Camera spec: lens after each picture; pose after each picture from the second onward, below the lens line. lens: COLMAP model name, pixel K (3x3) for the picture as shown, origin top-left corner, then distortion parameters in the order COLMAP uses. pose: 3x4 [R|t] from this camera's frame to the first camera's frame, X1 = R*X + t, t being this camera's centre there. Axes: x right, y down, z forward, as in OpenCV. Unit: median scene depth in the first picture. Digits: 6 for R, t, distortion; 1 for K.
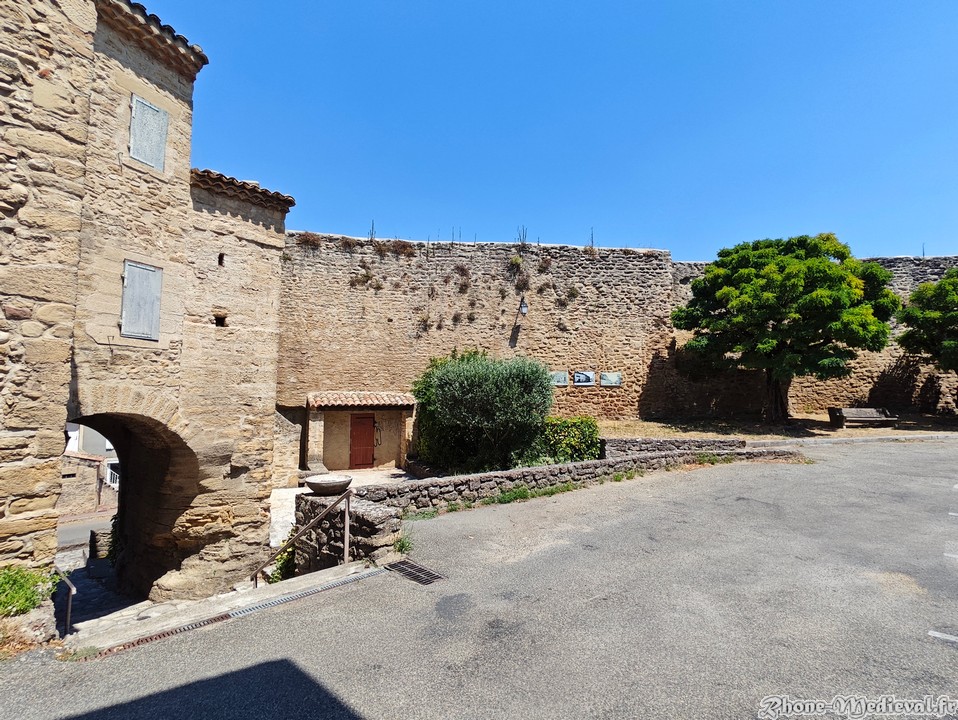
lens RADIAL K [[482.5, 0, 478.5], [0, 482.5, 356.3], [0, 0, 1]] dist [-0.005689, 0.006661]
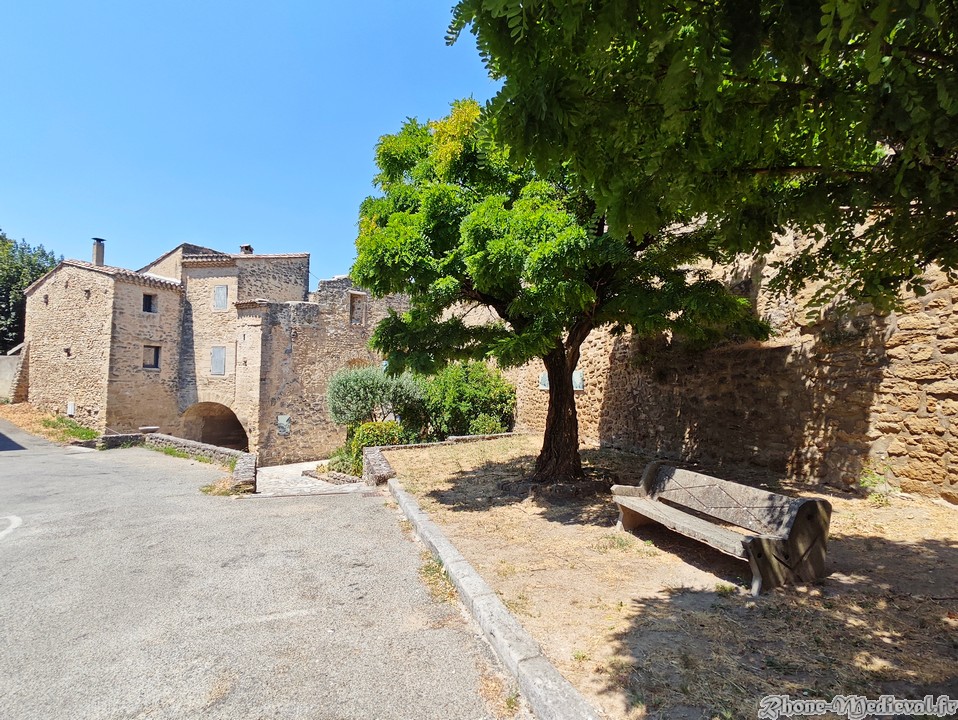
lens RADIAL K [[482.5, 0, 478.5], [0, 482.5, 356.3], [0, 0, 1]] dist [-0.005689, 0.006661]
pose [[0.222395, -0.066112, -0.972713, 1.931911], [0.067566, 0.996345, -0.052270, 0.085747], [0.972613, -0.054098, 0.226049, 1.555073]]
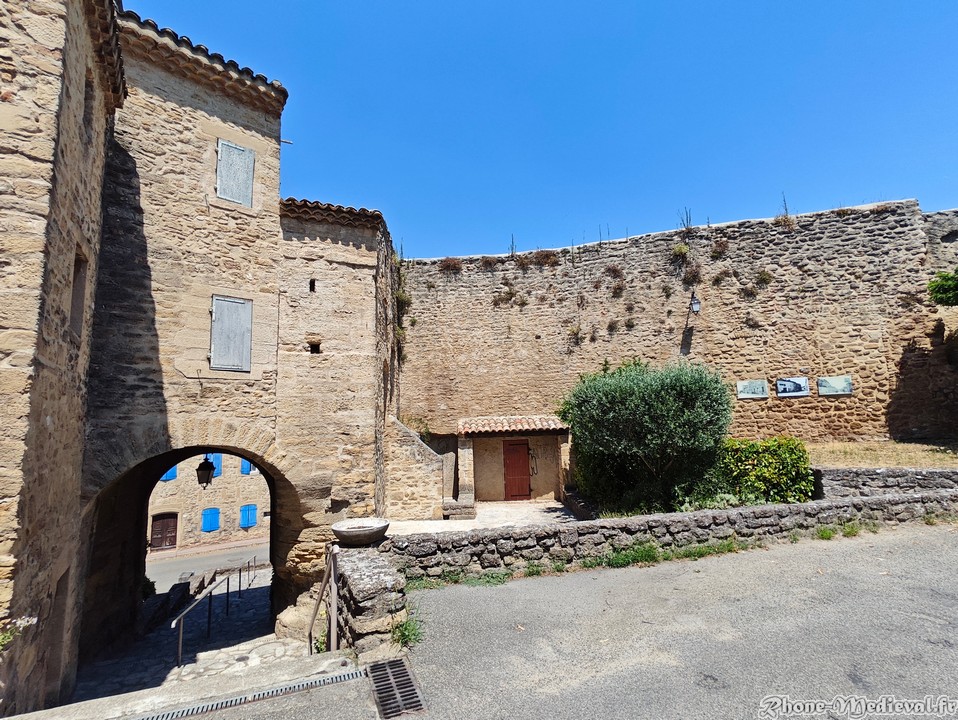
lens RADIAL K [[482.5, 0, 478.5], [0, 482.5, 356.3], [0, 0, 1]] dist [-0.005689, 0.006661]
pose [[0.916517, -0.088895, -0.389992, 0.144853], [0.068646, 0.995483, -0.065586, 0.030088], [0.394061, 0.033339, 0.918479, 0.236738]]
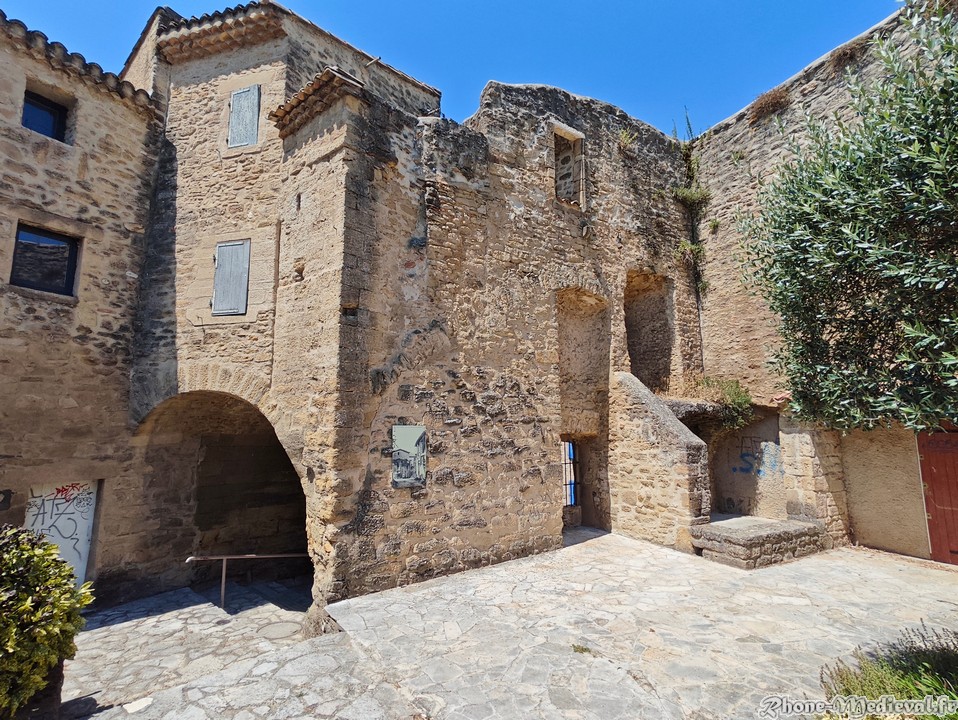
lens RADIAL K [[482.5, 0, 478.5], [0, 482.5, 356.3], [0, 0, 1]] dist [-0.005689, 0.006661]
pose [[0.083028, -0.150739, -0.985081, 0.245516], [0.078589, 0.986406, -0.144318, 0.193301], [0.993444, -0.065434, 0.093746, 1.202483]]
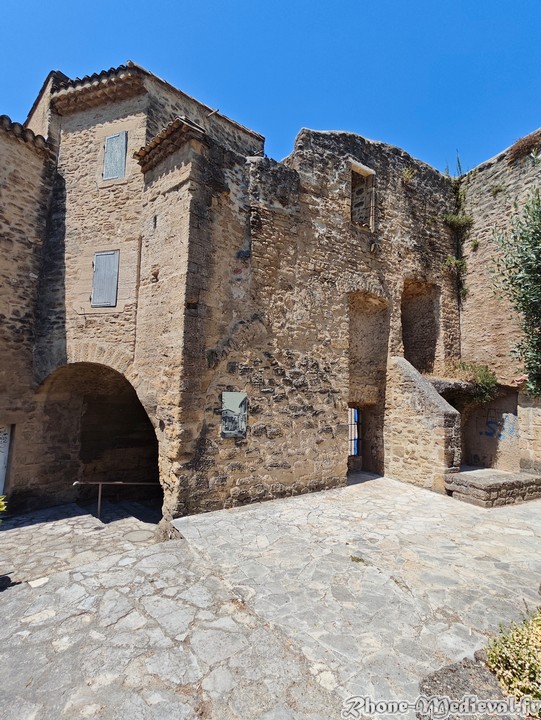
lens RADIAL K [[362.7, 0, 274.1], [0, 362.7, 361.1], [0, 0, 1]] dist [-0.005689, 0.006661]
pose [[0.044500, -0.100144, -0.993977, 0.244602], [0.048494, 0.994007, -0.097976, 0.196653], [0.997832, -0.043842, 0.049090, 1.206389]]
